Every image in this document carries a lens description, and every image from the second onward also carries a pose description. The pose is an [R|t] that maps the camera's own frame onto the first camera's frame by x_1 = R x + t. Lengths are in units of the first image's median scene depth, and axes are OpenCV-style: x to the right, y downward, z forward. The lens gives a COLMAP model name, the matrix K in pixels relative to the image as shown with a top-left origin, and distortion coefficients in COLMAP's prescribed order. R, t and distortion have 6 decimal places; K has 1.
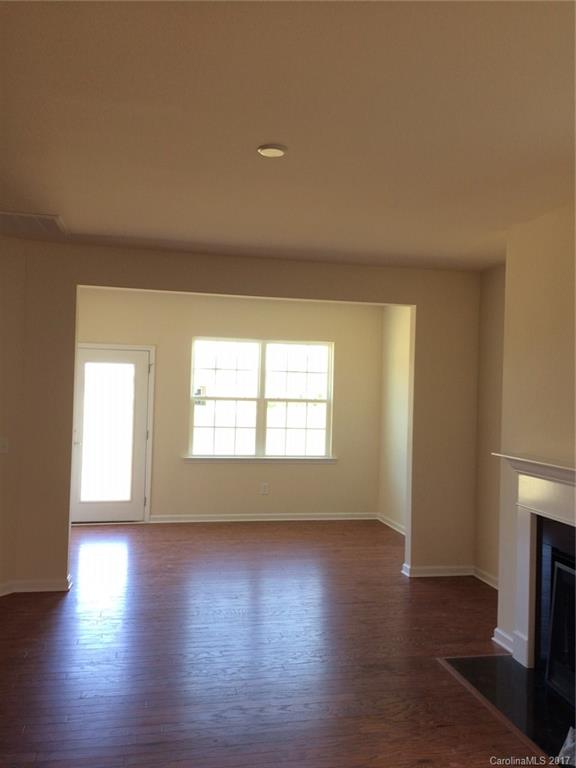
lens RADIAL K [[664.3, 0, 288.0], [0, 664.3, 384.0], [0, 0, 1]] dist [0.091426, -0.121491]
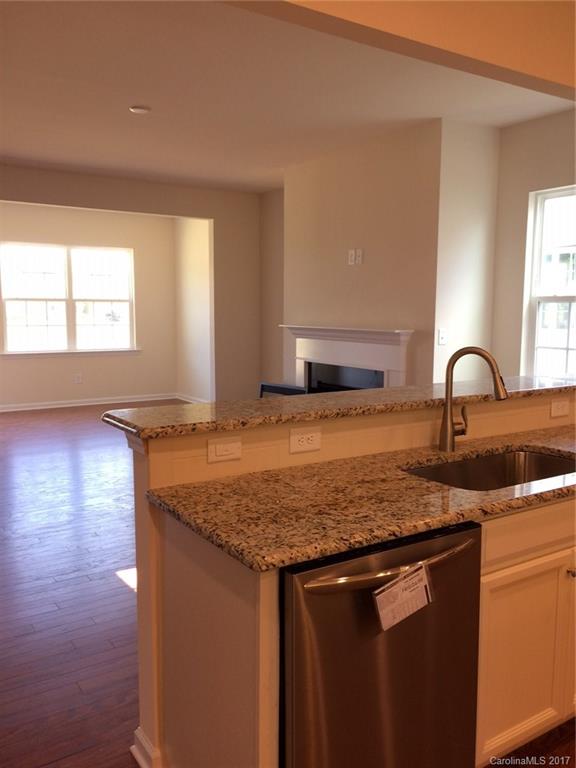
lens RADIAL K [[664.3, 0, 288.0], [0, 664.3, 384.0], [0, 0, 1]] dist [0.091426, -0.121491]
pose [[0.935800, -0.059649, 0.347449, -0.097075], [0.013683, 0.990985, 0.133276, 0.018134], [-0.352266, -0.119966, 0.928179, -0.194665]]
